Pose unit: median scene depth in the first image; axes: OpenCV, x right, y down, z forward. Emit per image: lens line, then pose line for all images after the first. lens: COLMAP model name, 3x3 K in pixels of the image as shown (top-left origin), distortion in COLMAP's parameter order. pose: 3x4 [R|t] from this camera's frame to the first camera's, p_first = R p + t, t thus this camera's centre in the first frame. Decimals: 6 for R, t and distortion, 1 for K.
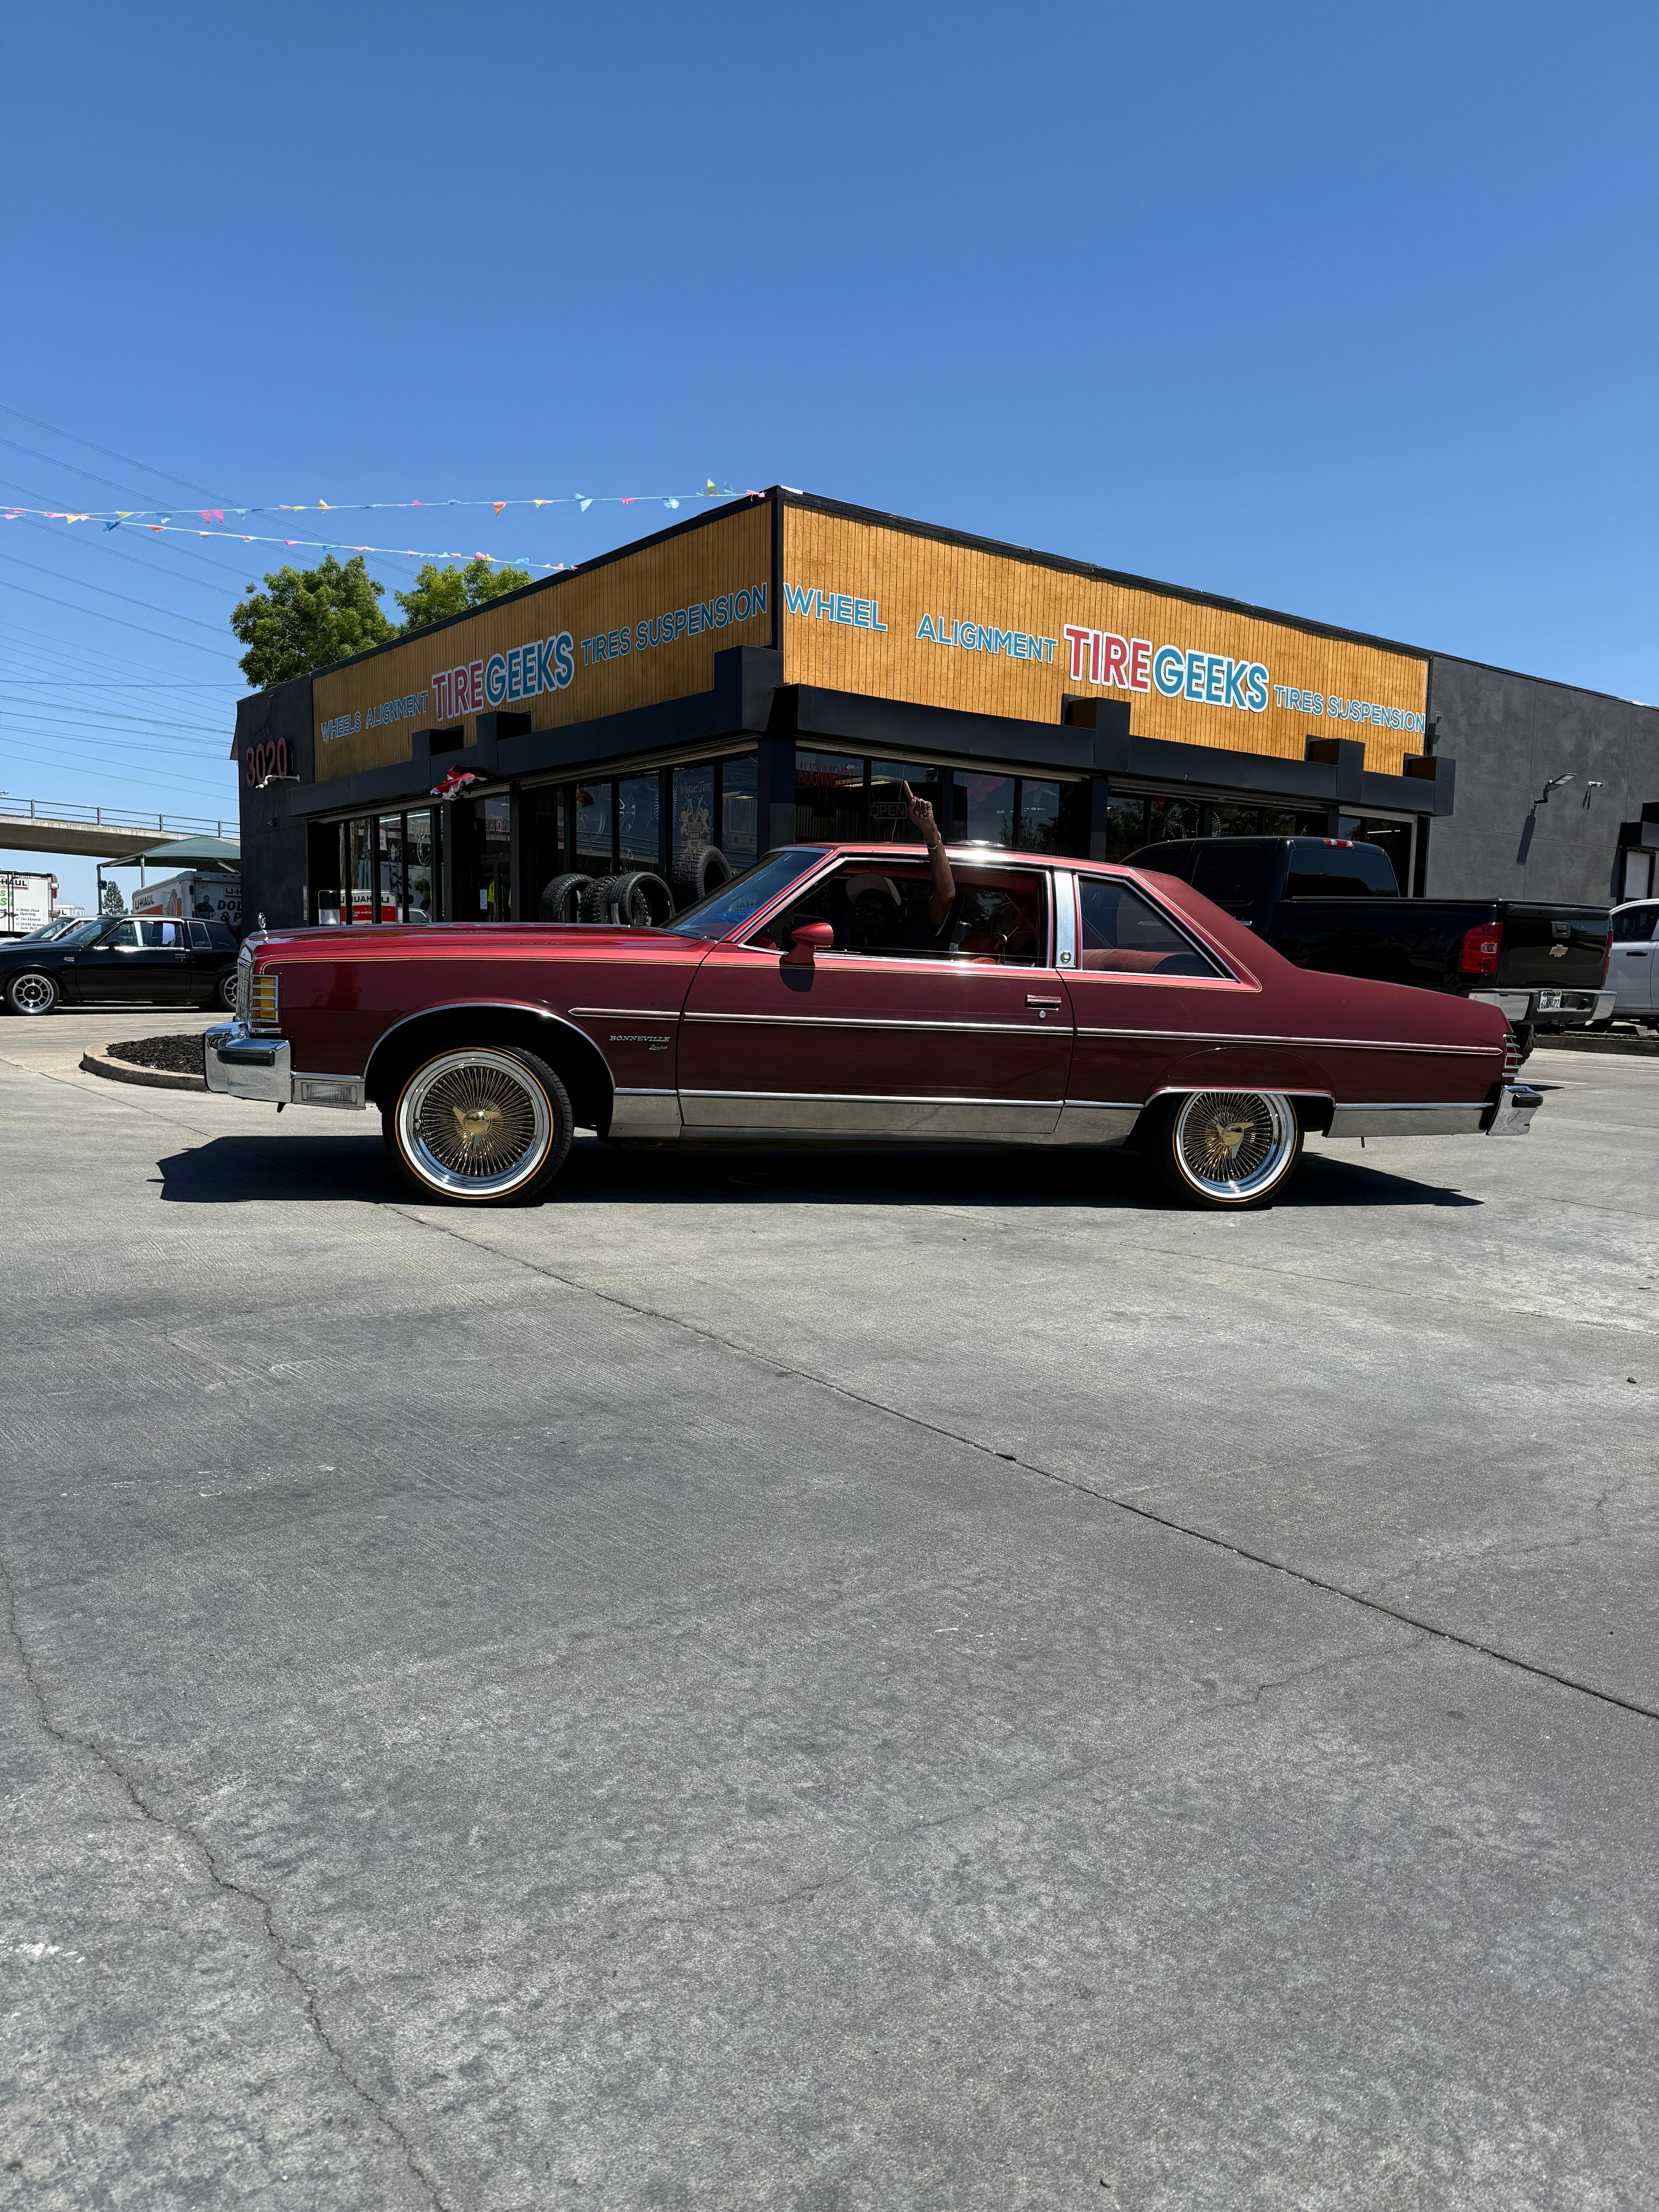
lens RADIAL K [[1515.0, 0, 845.6], [0, 1515.0, 1131.6], [0, 0, 1]] dist [0.129753, -0.243508]
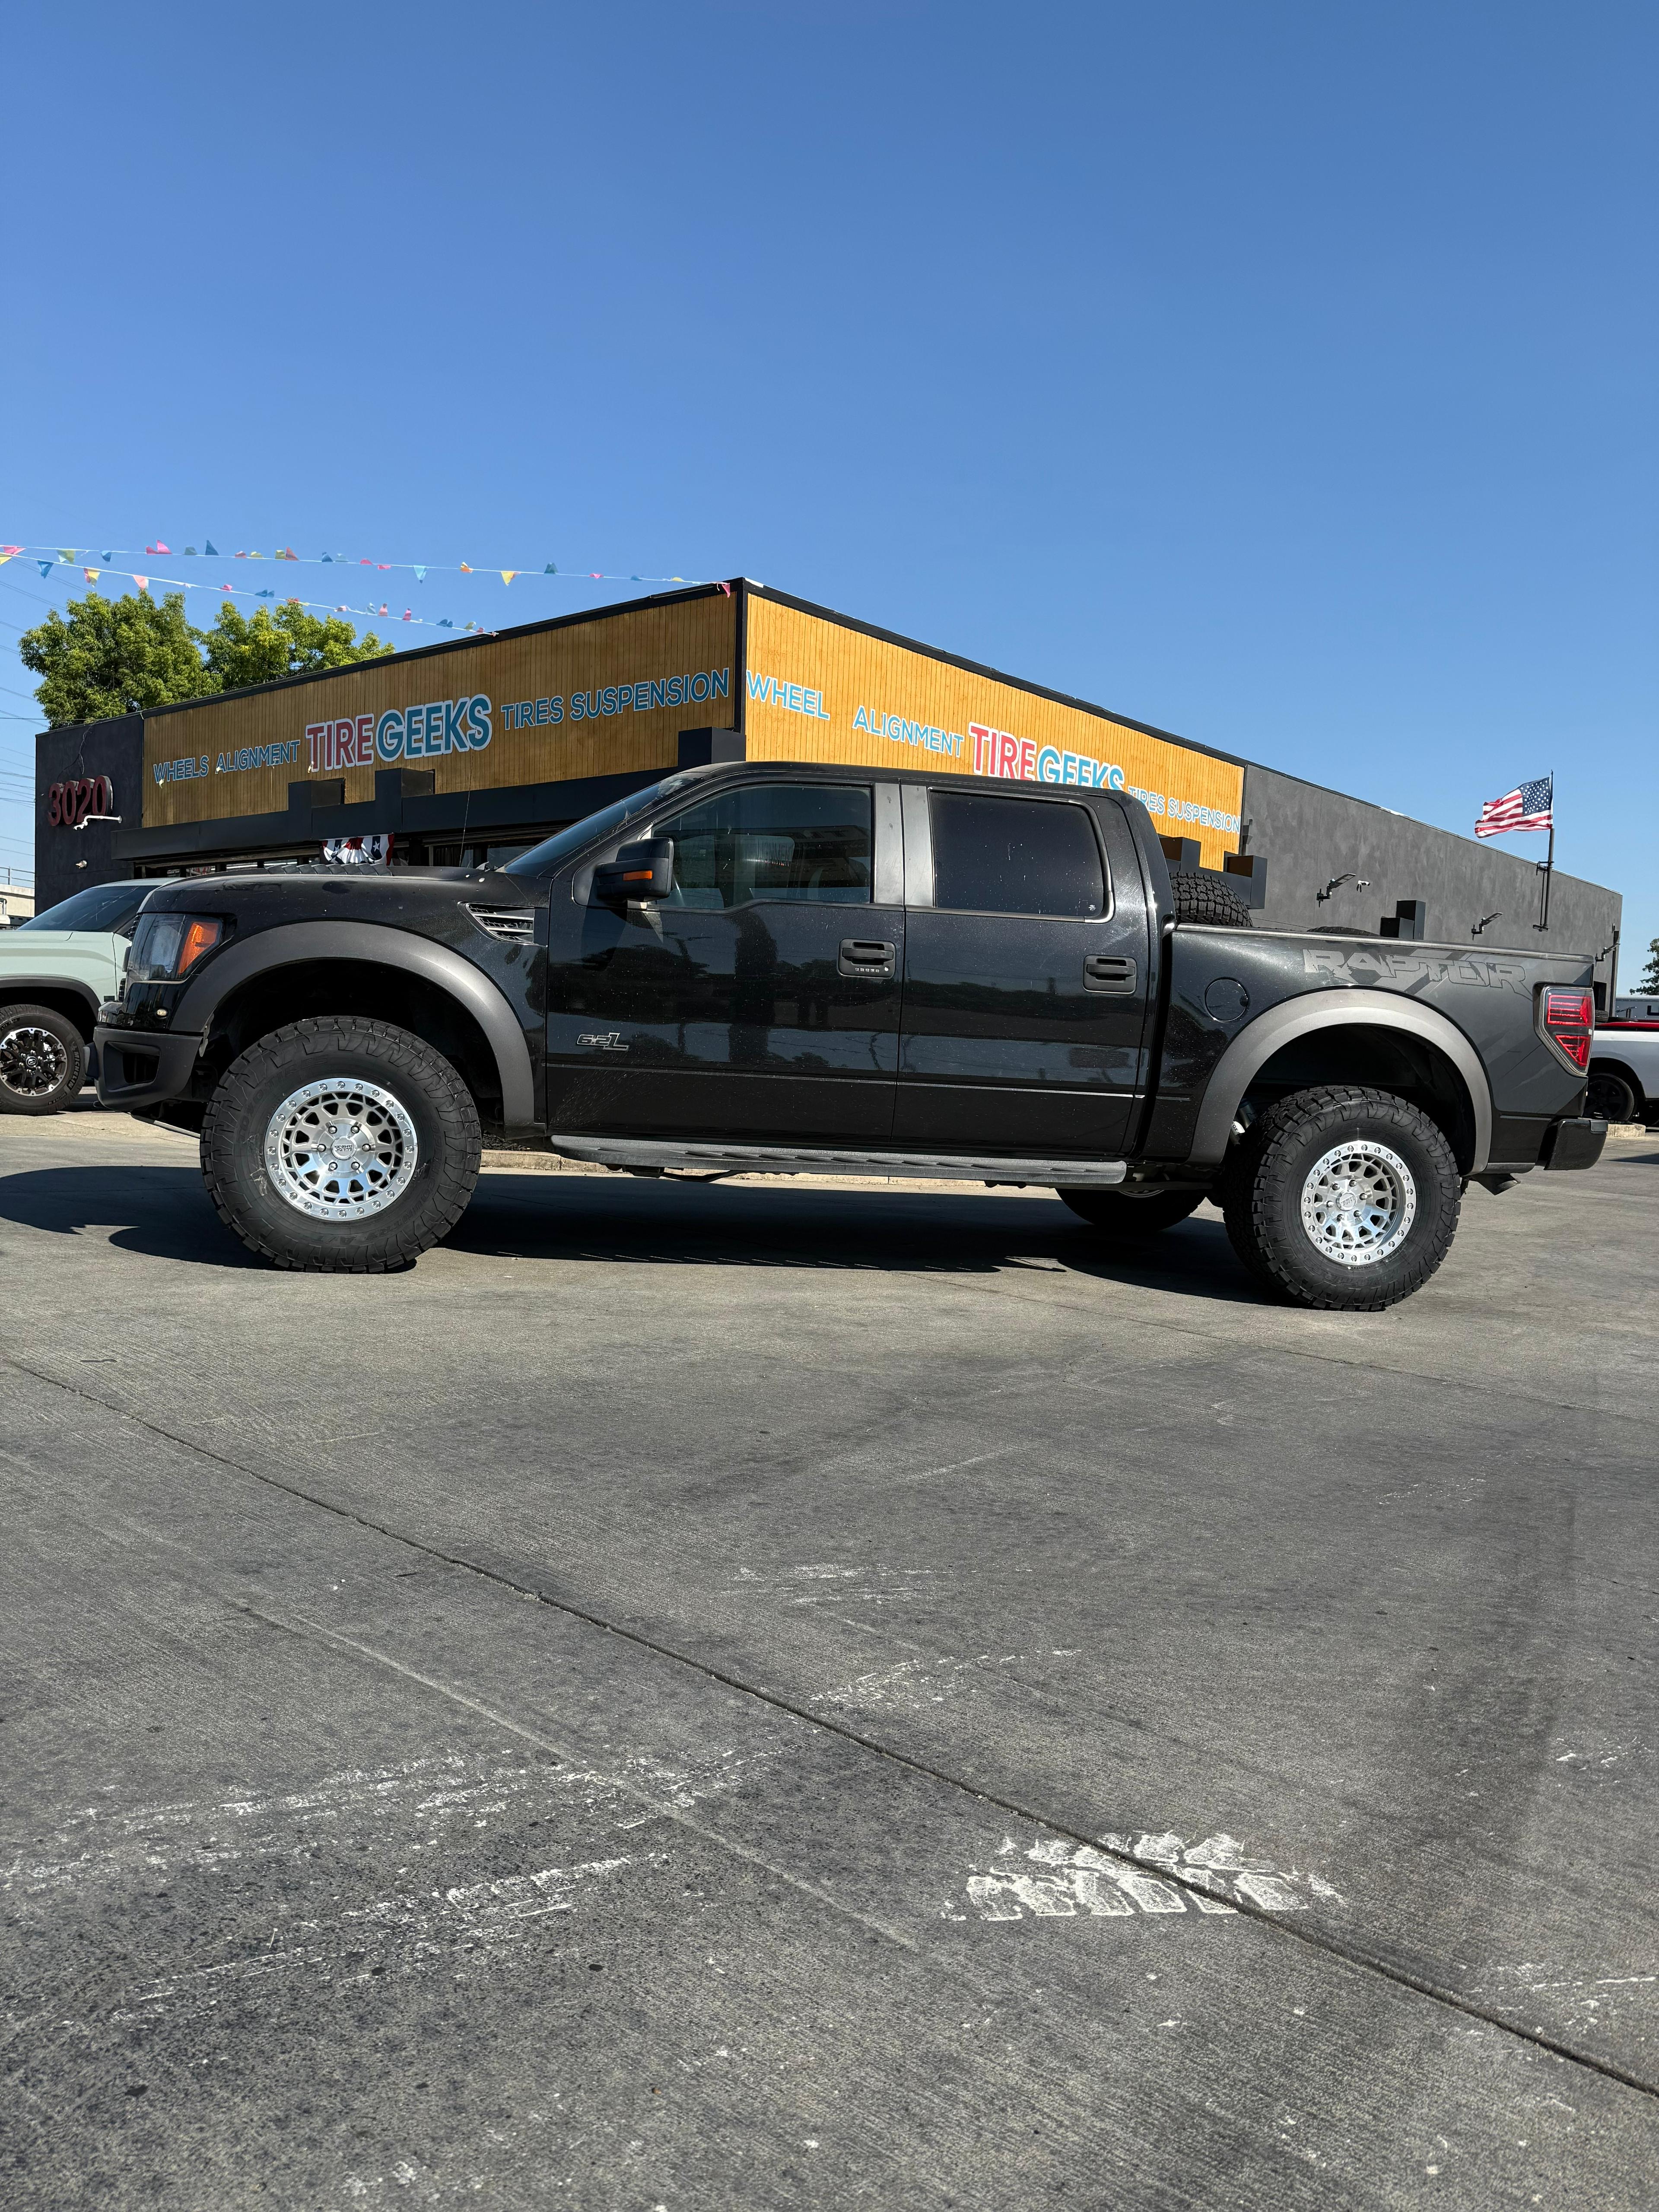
lens RADIAL K [[1515.0, 0, 845.6], [0, 1515.0, 1131.6], [0, 0, 1]] dist [0.129753, -0.243508]
pose [[0.979936, 0.009915, 0.199064, -0.440704], [-0.002663, 0.999324, -0.036666, -0.010127], [-0.199293, 0.035400, 0.979300, -0.068493]]
